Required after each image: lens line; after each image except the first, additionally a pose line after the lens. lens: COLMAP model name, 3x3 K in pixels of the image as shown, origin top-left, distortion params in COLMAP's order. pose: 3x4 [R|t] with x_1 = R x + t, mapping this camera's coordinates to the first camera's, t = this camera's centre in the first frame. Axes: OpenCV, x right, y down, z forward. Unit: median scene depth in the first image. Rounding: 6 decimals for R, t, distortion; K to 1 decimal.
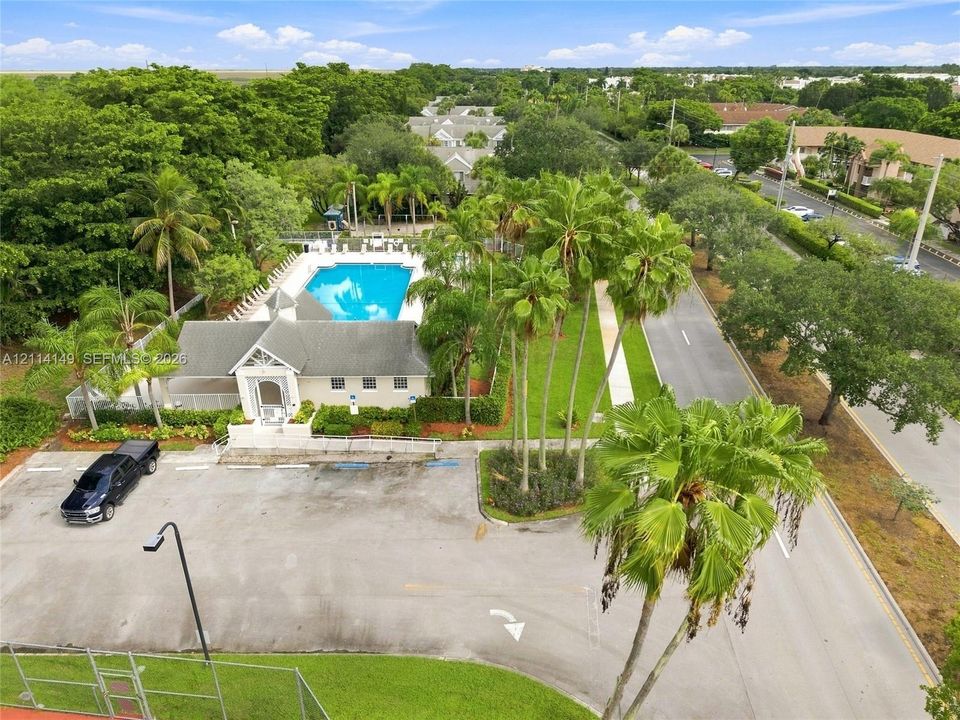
lens RADIAL K [[644.4, 0, 480.0], [0, 644.4, 360.0], [0, 0, 1]] dist [0.042966, -0.000729]
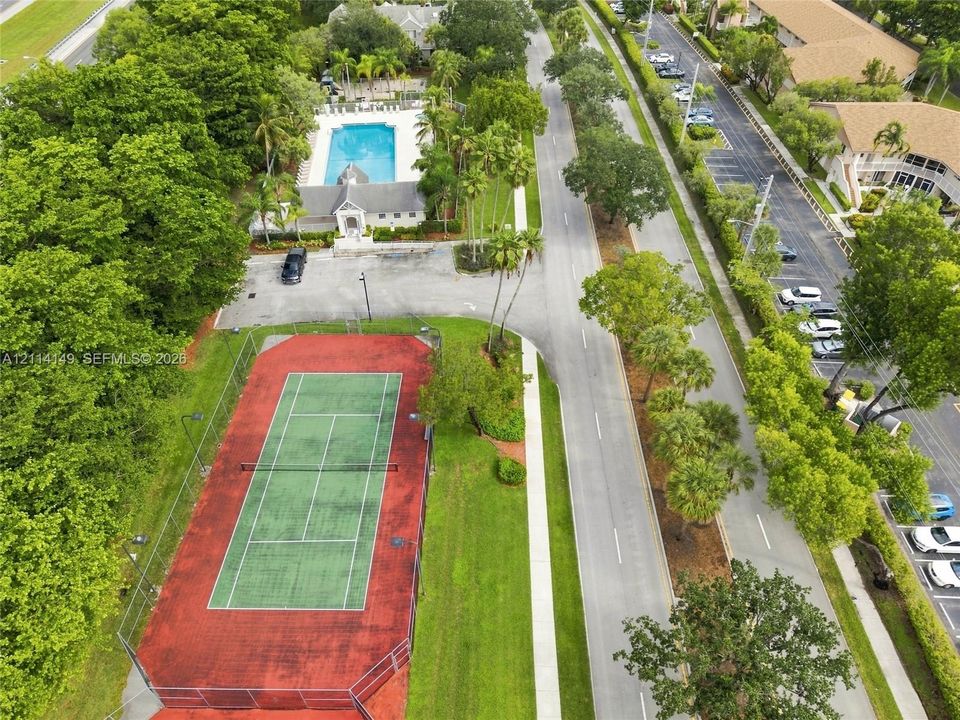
lens RADIAL K [[644.4, 0, 480.0], [0, 644.4, 360.0], [0, 0, 1]] dist [0.042966, -0.000729]
pose [[0.995258, -0.061342, 0.075496, -0.096230], [0.035026, 0.950036, 0.310170, -0.163493], [-0.090751, -0.306054, 0.947679, -1.178908]]
